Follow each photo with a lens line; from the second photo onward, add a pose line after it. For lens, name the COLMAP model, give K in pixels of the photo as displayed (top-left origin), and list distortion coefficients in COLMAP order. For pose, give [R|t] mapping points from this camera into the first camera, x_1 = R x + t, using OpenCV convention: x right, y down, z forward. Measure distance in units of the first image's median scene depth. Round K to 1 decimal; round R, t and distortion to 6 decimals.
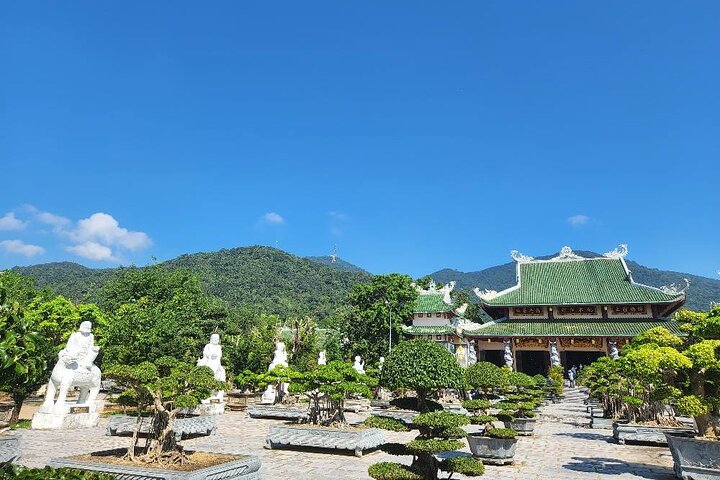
lens RADIAL K [[492.0, 0, 355.6], [0, 492.0, 203.5], [0, 0, 1]] dist [0.075413, -0.068724]
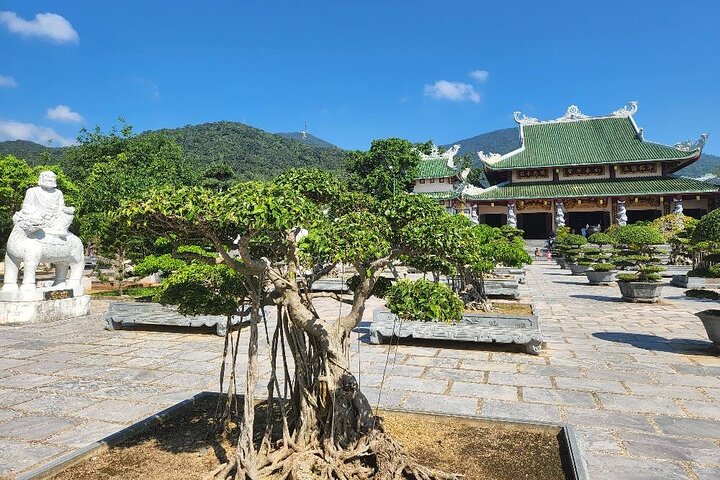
lens RADIAL K [[491.4, 0, 360.2], [0, 491.4, 208.6], [0, 0, 1]] dist [0.079991, -0.070689]
pose [[0.997431, -0.026834, 0.066418, -0.050435], [0.008834, 0.966189, 0.257684, 0.034608], [-0.071087, -0.256436, 0.963944, 0.094437]]
